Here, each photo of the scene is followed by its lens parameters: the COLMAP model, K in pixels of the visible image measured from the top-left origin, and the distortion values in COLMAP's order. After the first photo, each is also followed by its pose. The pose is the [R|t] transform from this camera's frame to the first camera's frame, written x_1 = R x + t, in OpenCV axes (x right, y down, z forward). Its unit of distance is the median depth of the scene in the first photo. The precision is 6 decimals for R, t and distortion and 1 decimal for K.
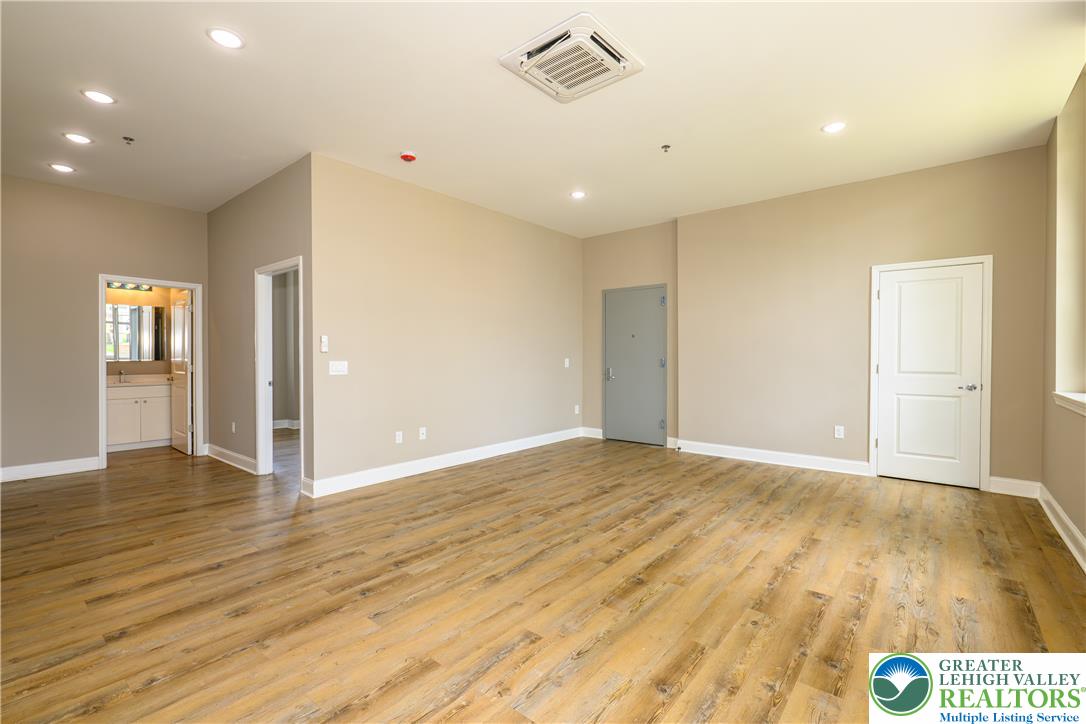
lens RADIAL K [[480.8, 0, 541.4], [0, 480.8, 360.9], [0, 0, 1]] dist [-0.001207, 0.000535]
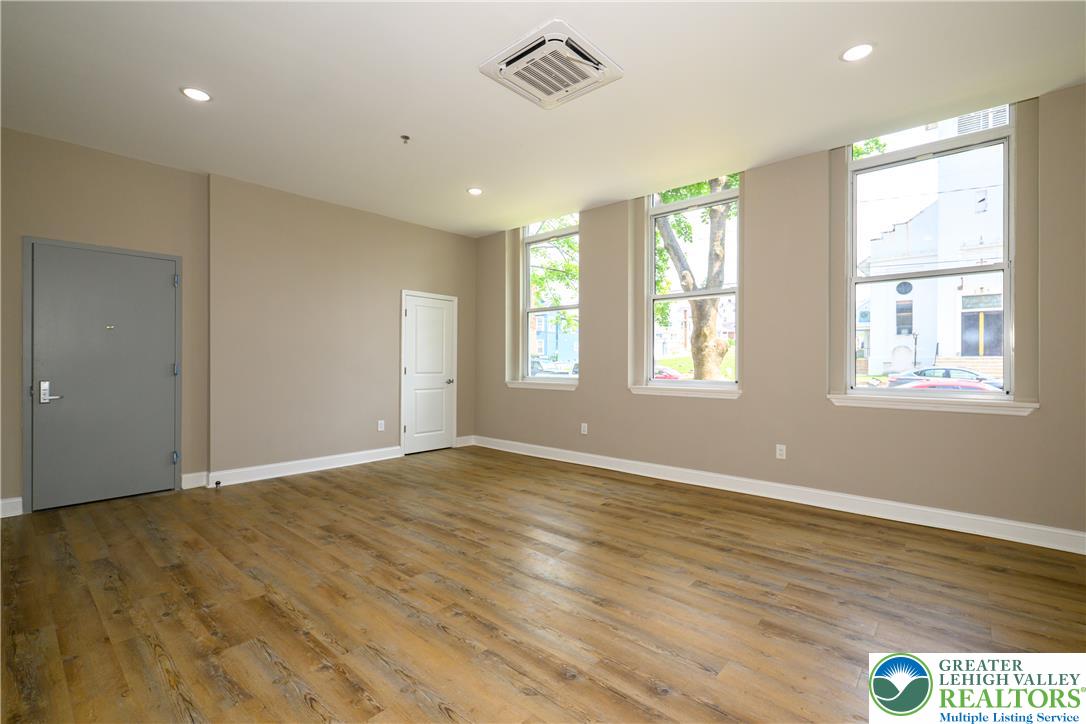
lens RADIAL K [[480.8, 0, 541.4], [0, 480.8, 360.9], [0, 0, 1]] dist [-0.001207, 0.000535]
pose [[0.032959, 0.002302, 0.999454, -0.833156], [0.006214, 0.999978, -0.002508, -0.006645], [-0.999437, 0.006294, 0.032944, 0.879978]]
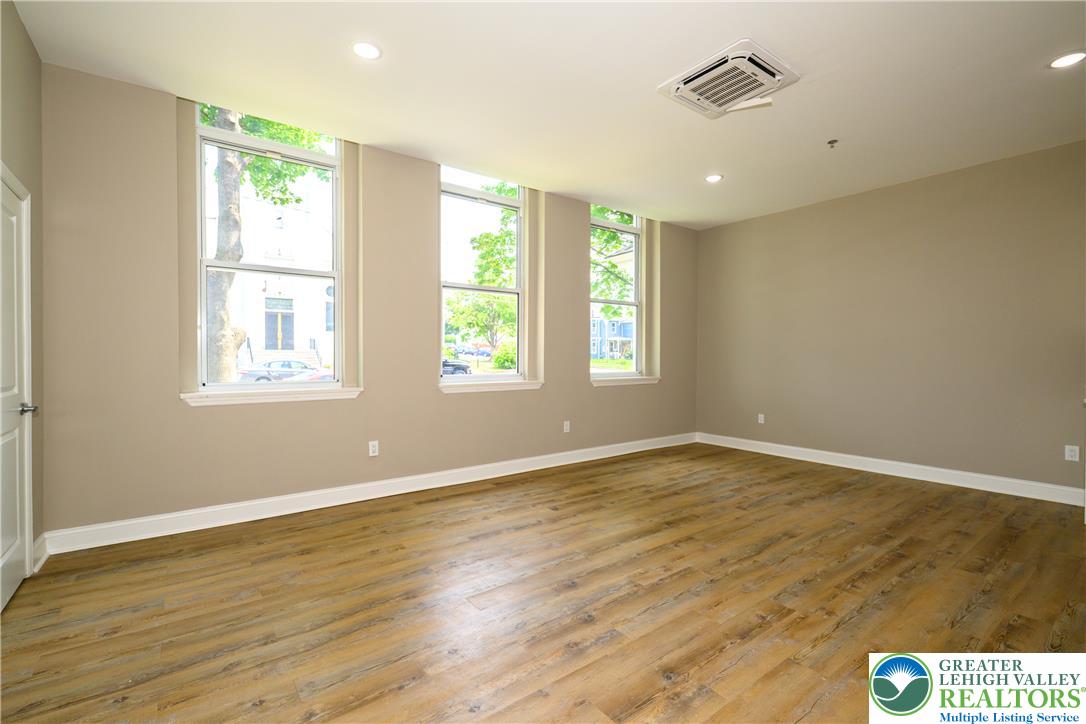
lens RADIAL K [[480.8, 0, 541.4], [0, 480.8, 360.9], [0, 0, 1]] dist [-0.001207, 0.000535]
pose [[-0.972720, -0.002895, 0.231963, 0.192050], [0.001708, 0.999806, 0.019639, -0.019055], [-0.231975, 0.019499, -0.972526, 1.905387]]
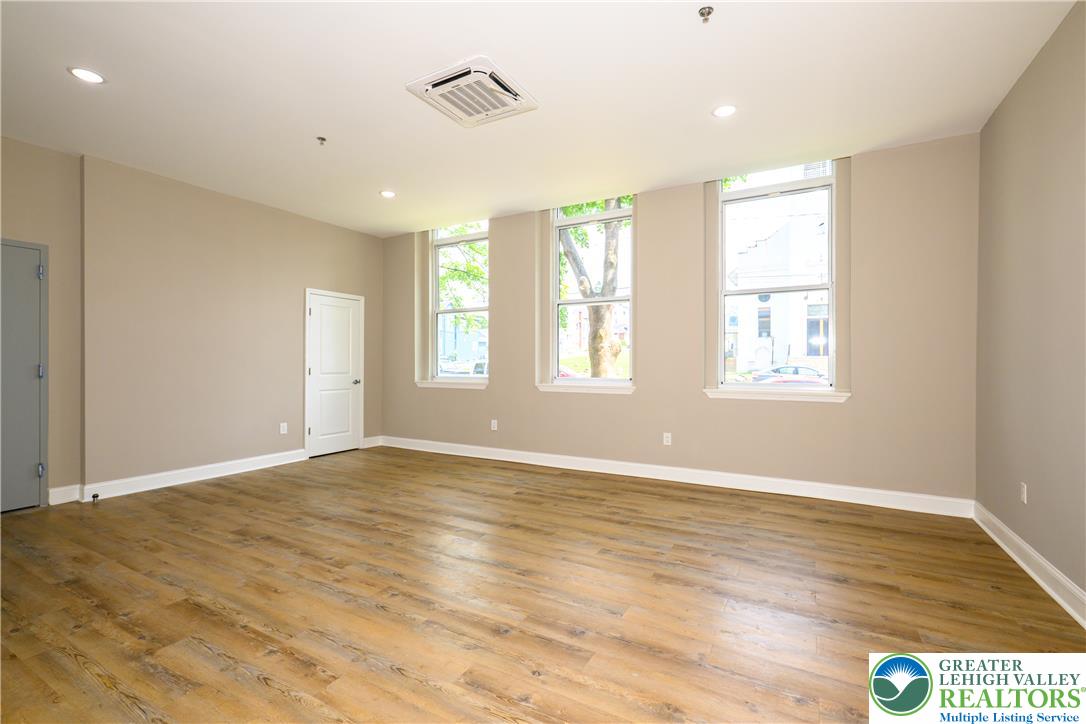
lens RADIAL K [[480.8, 0, 541.4], [0, 480.8, 360.9], [0, 0, 1]] dist [-0.001207, 0.000535]
pose [[-0.177341, 0.001764, 0.984148, -0.926861], [0.008638, 0.999963, -0.000236, -0.007699], [-0.984112, 0.008459, -0.177349, 0.930437]]
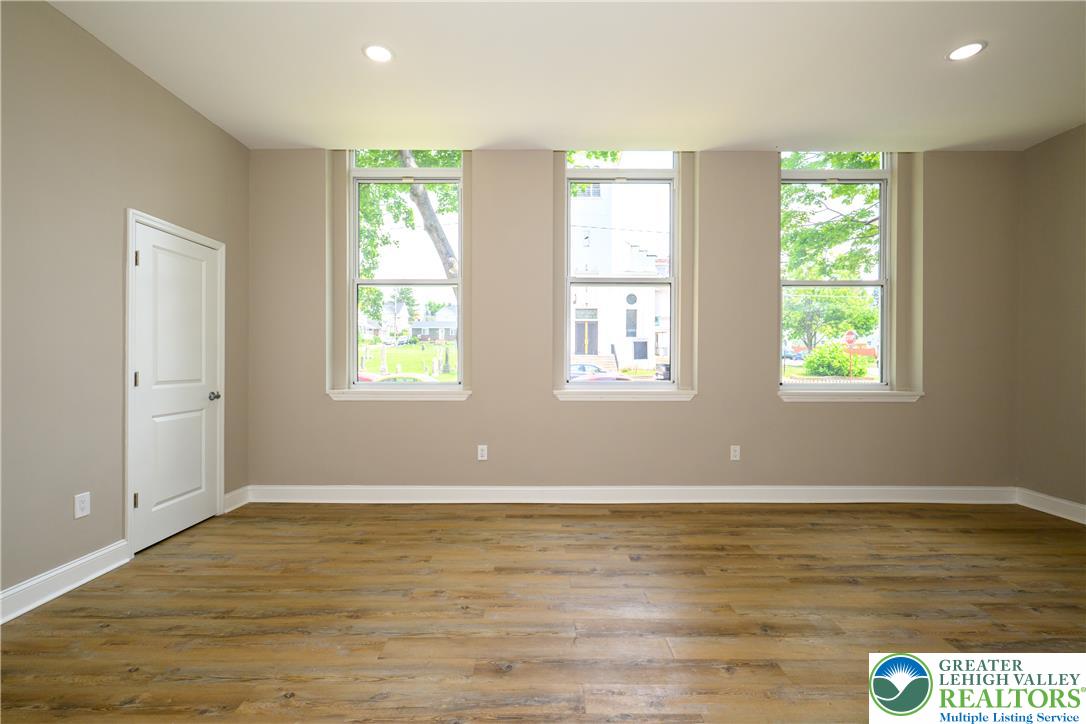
lens RADIAL K [[480.8, 0, 541.4], [0, 480.8, 360.9], [0, 0, 1]] dist [-0.001207, 0.000535]
pose [[-0.641064, -0.002743, 0.767482, -0.147633], [0.005597, 0.999950, 0.008249, -0.013174], [-0.767467, 0.009584, -0.641017, 1.468256]]
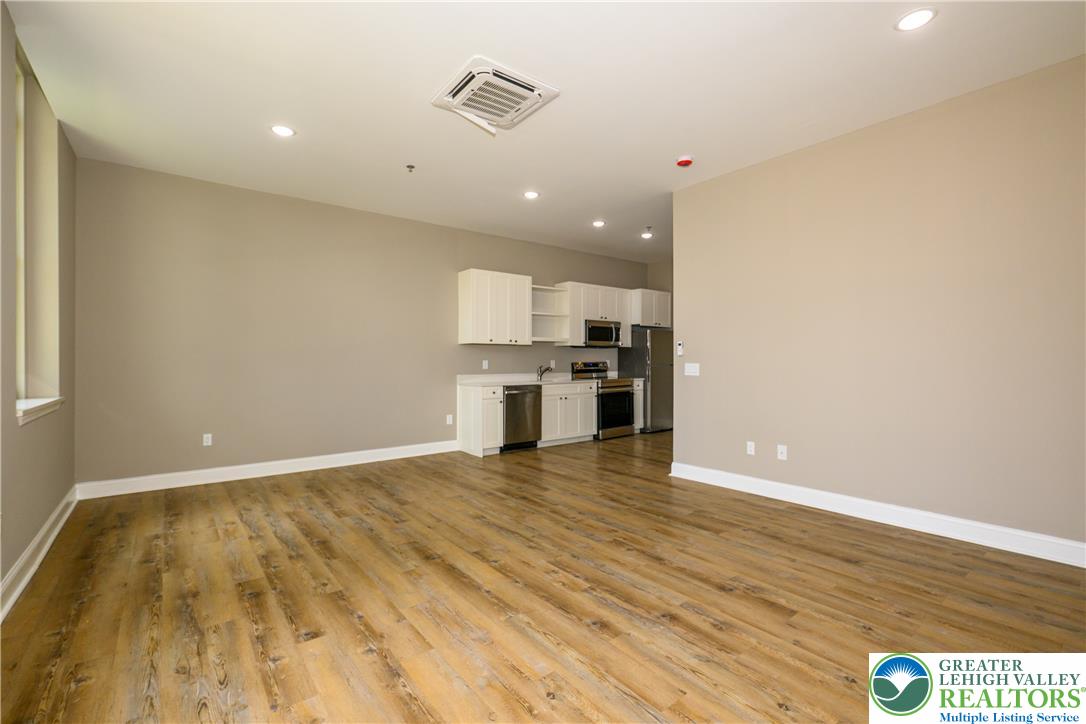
lens RADIAL K [[480.8, 0, 541.4], [0, 480.8, 360.9], [0, 0, 1]] dist [-0.001207, 0.000535]
pose [[-0.215030, 0.003777, -0.976600, 1.003506], [-0.008133, 0.999951, 0.005658, -0.012071], [0.976574, 0.009159, -0.214989, 1.197484]]
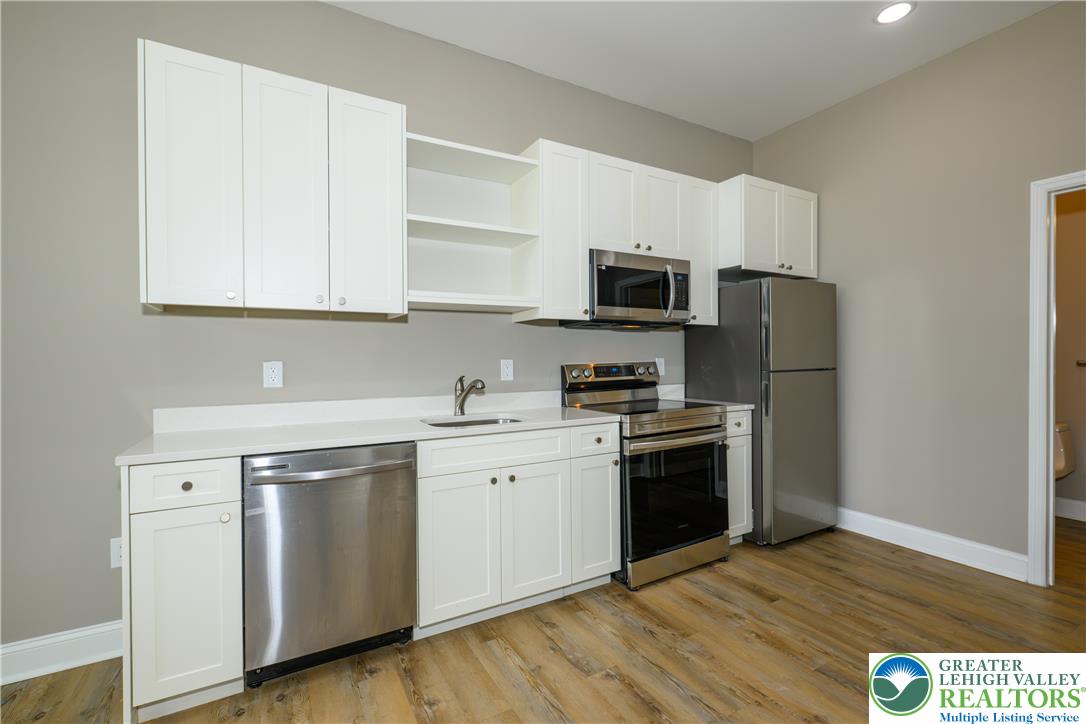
lens RADIAL K [[480.8, 0, 541.4], [0, 480.8, 360.9], [0, 0, 1]] dist [-0.001207, 0.000535]
pose [[-0.356925, 0.008433, -0.934095, -0.452895], [-0.000933, 0.999956, 0.009384, -0.008661], [0.934132, 0.004220, -0.356902, 1.129544]]
